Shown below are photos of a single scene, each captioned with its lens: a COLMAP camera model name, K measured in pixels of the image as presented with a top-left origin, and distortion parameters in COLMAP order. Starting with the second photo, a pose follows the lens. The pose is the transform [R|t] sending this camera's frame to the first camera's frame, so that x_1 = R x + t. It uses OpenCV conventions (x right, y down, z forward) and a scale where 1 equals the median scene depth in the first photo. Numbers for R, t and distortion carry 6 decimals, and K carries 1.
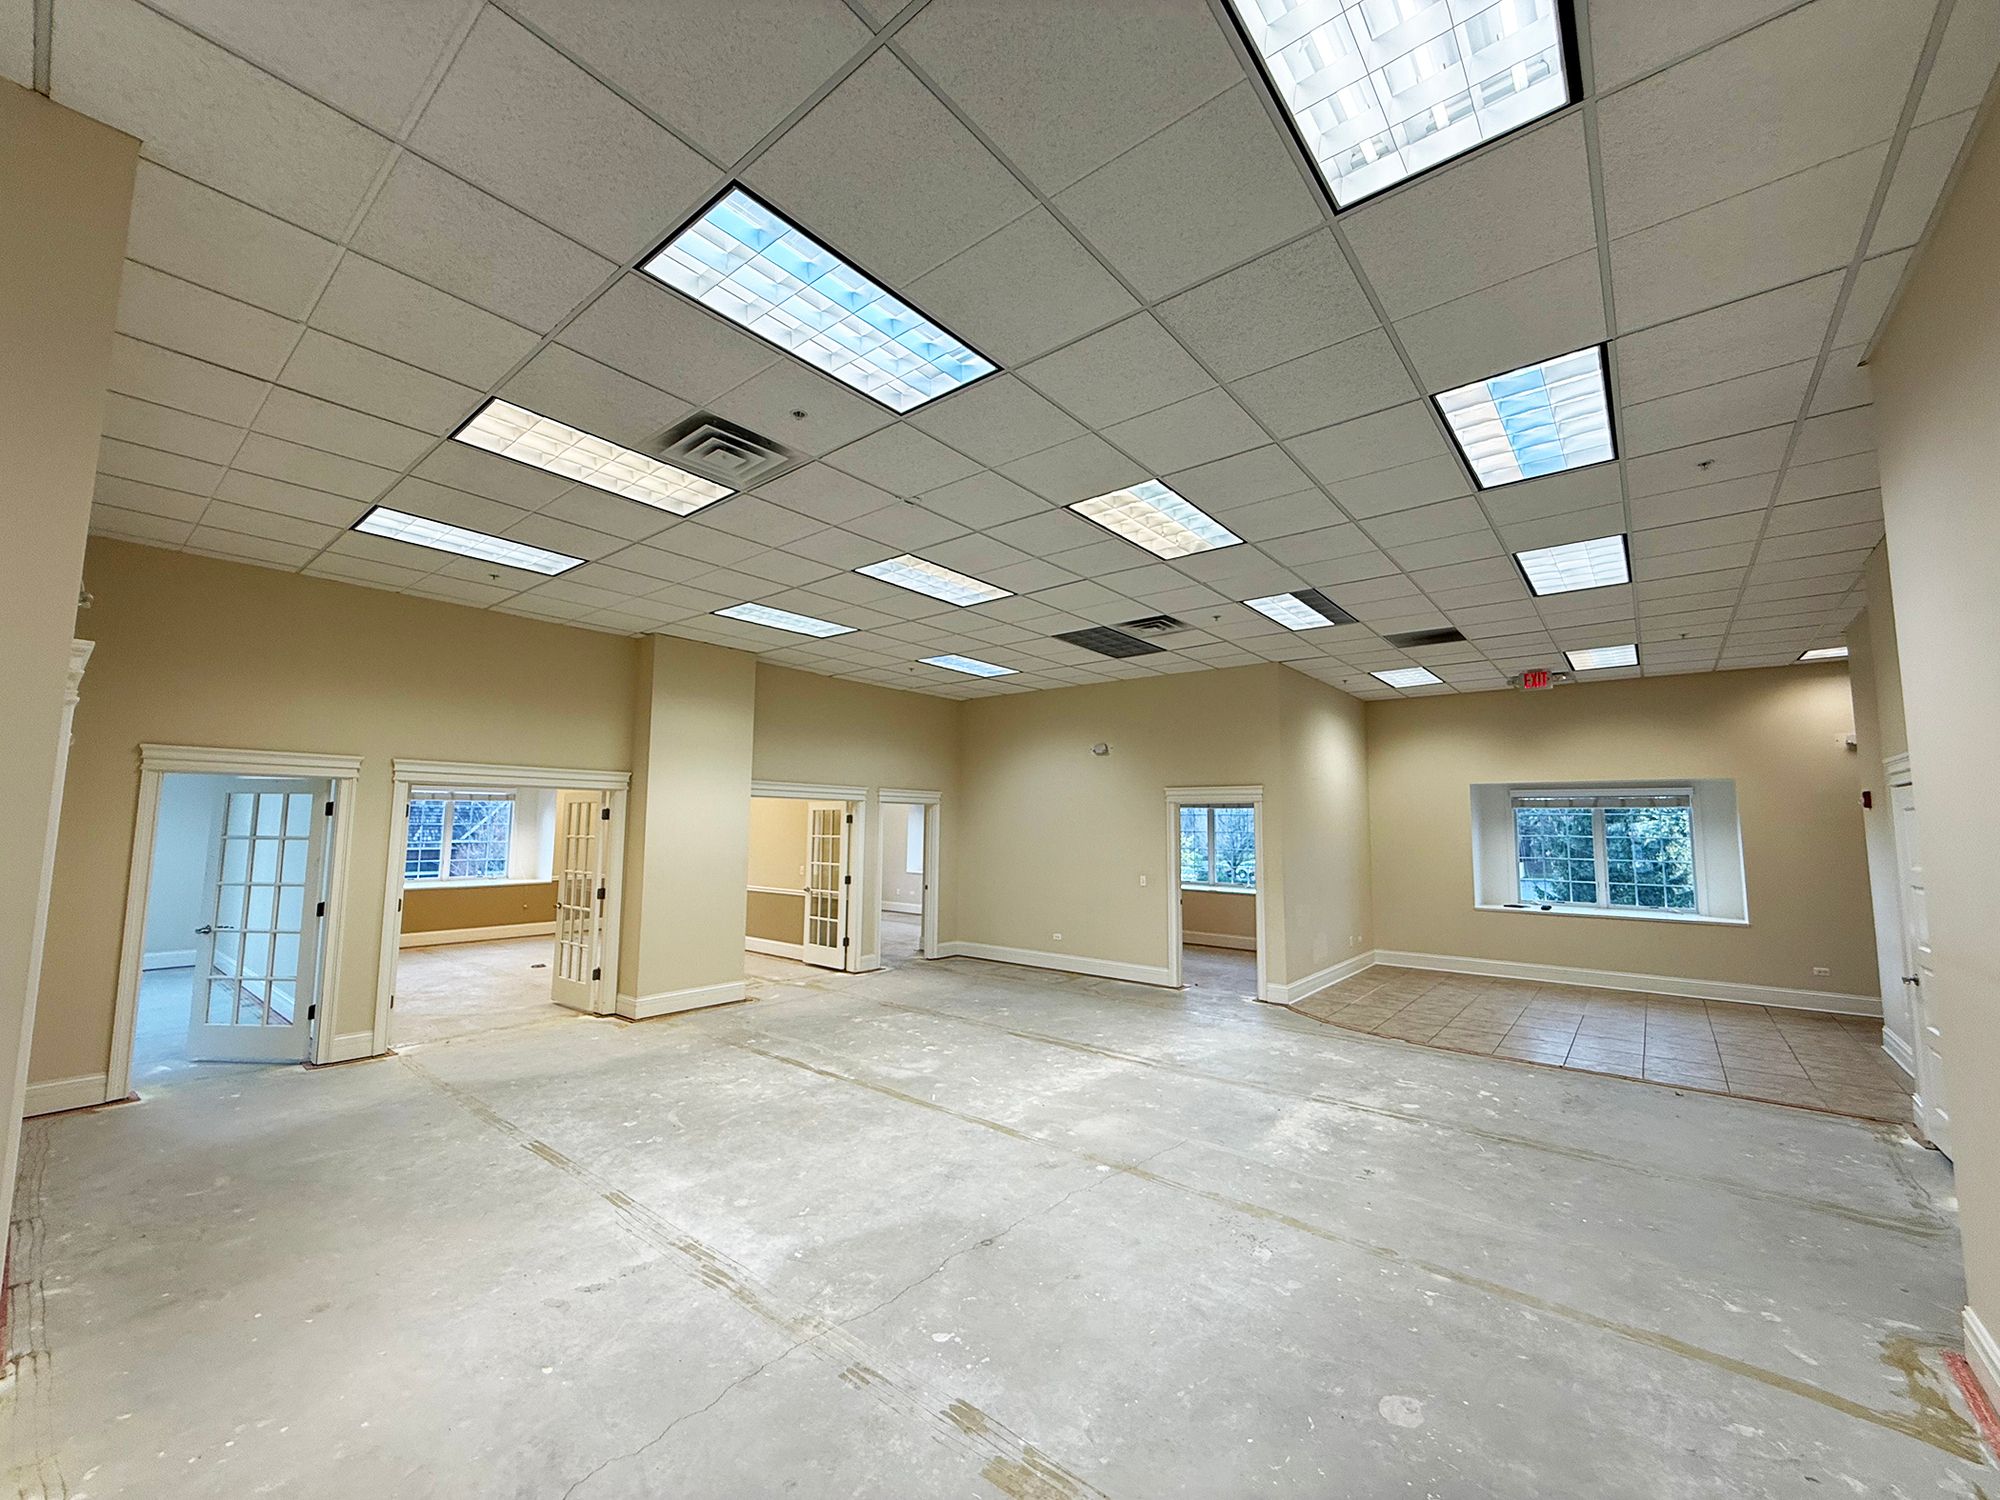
lens RADIAL K [[799.1, 0, 995.1], [0, 799.1, 748.9], [0, 0, 1]] dist [-0.000047, 0.000136]
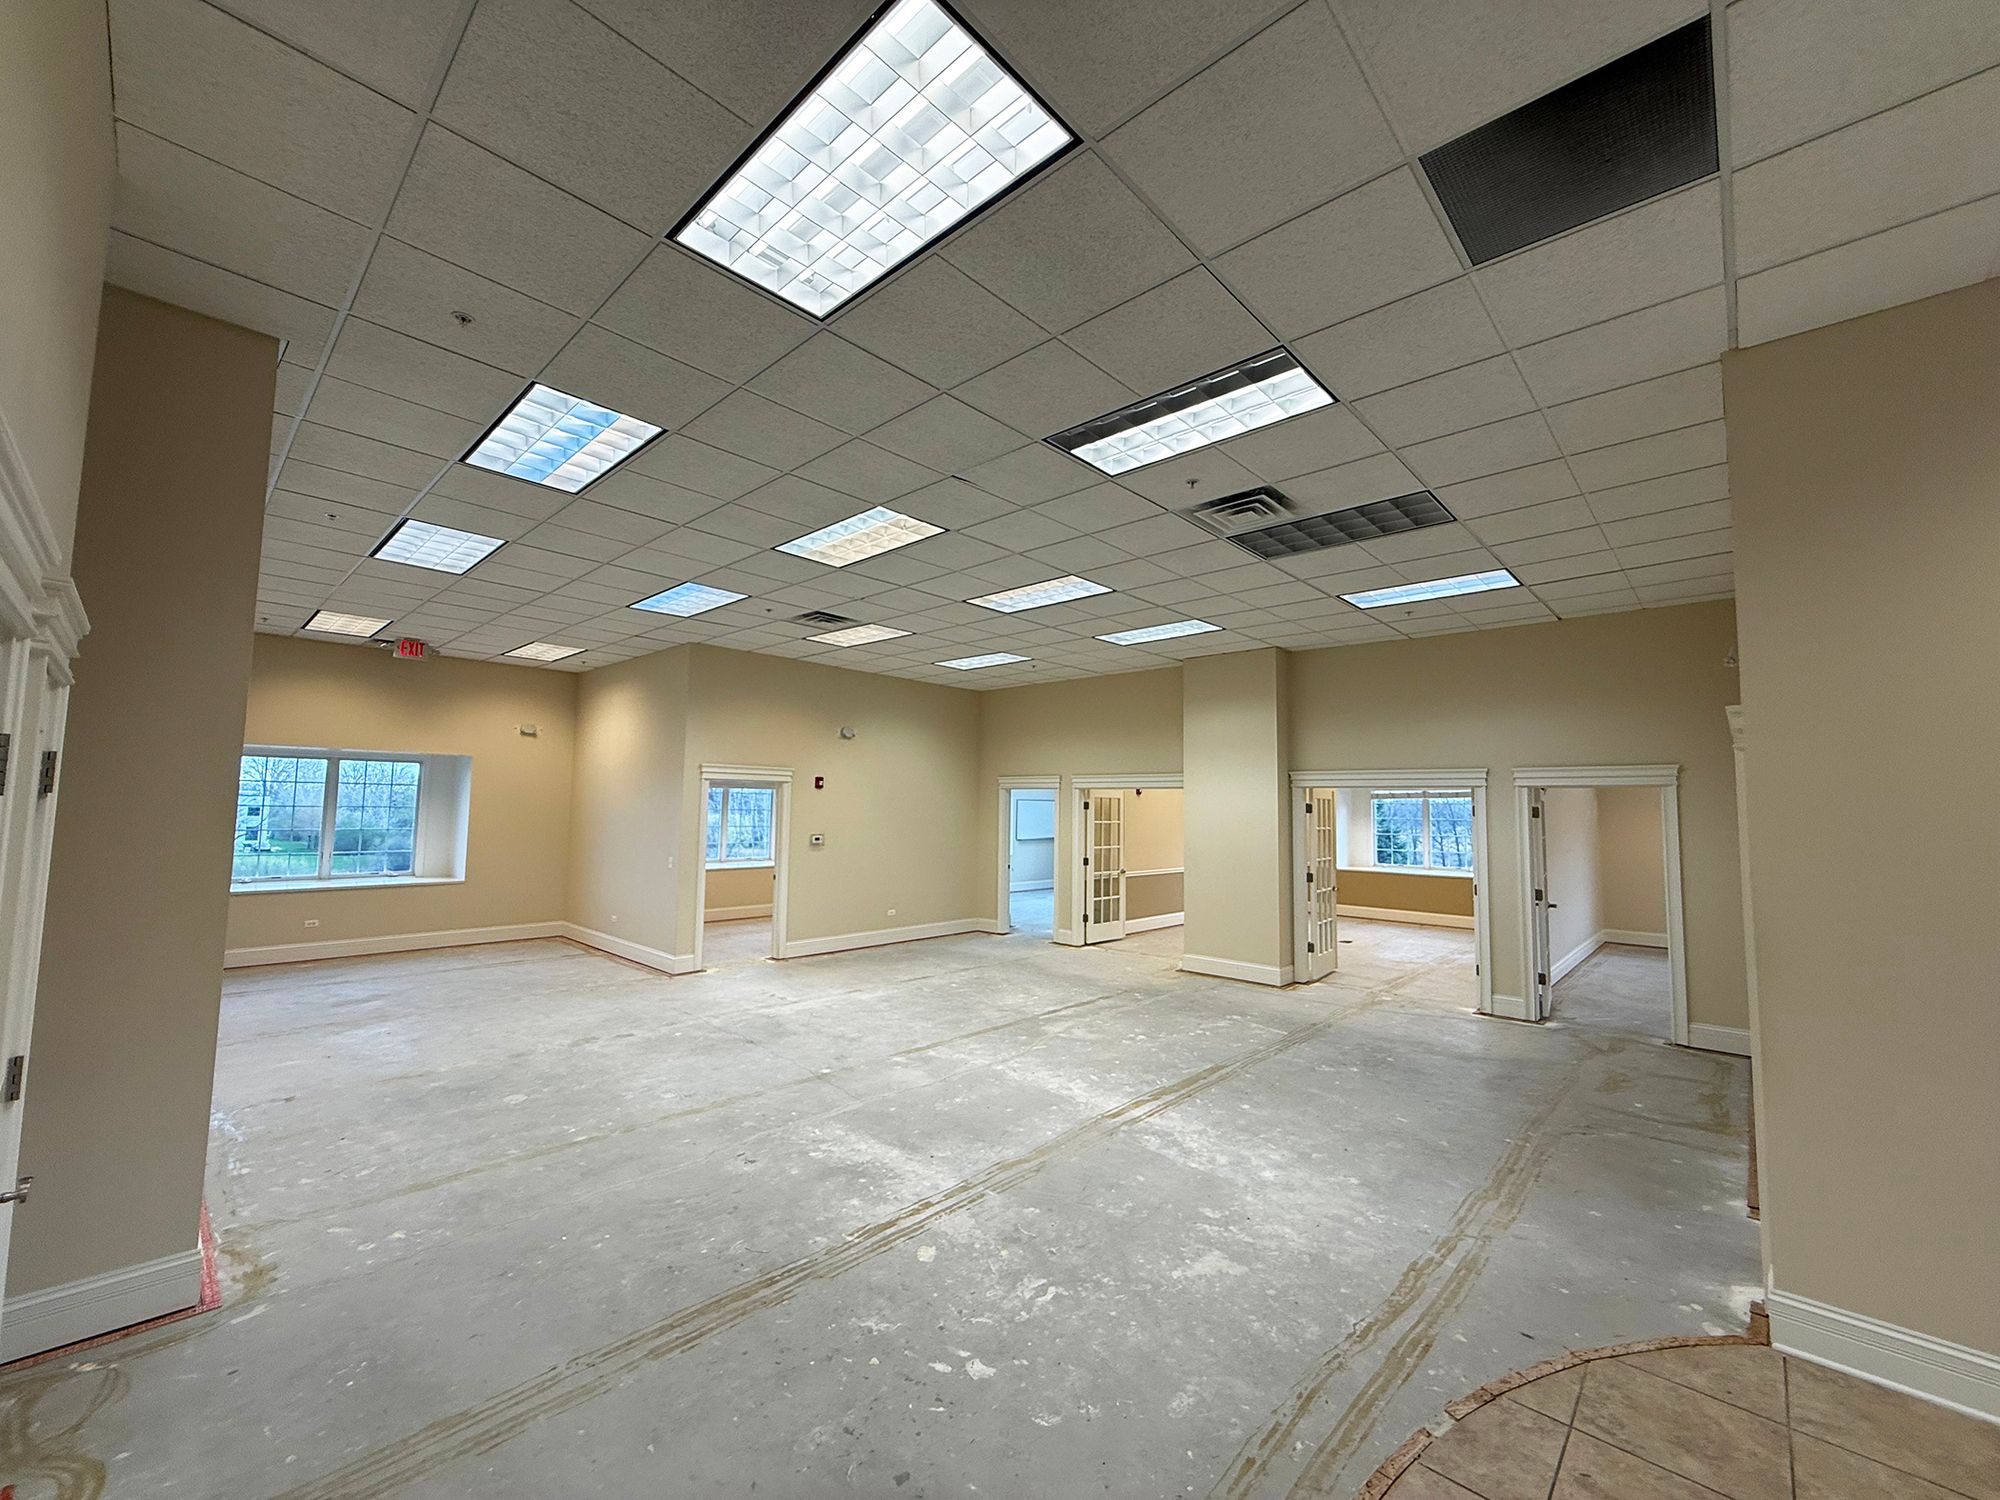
lens RADIAL K [[799.1, 0, 995.1], [0, 799.1, 748.9], [0, 0, 1]] dist [-0.000047, 0.000136]
pose [[-0.066752, -0.085385, -0.994109, 1.219164], [0.080761, 0.992600, -0.090678, 0.122270], [0.994496, -0.086338, -0.059363, 1.172128]]
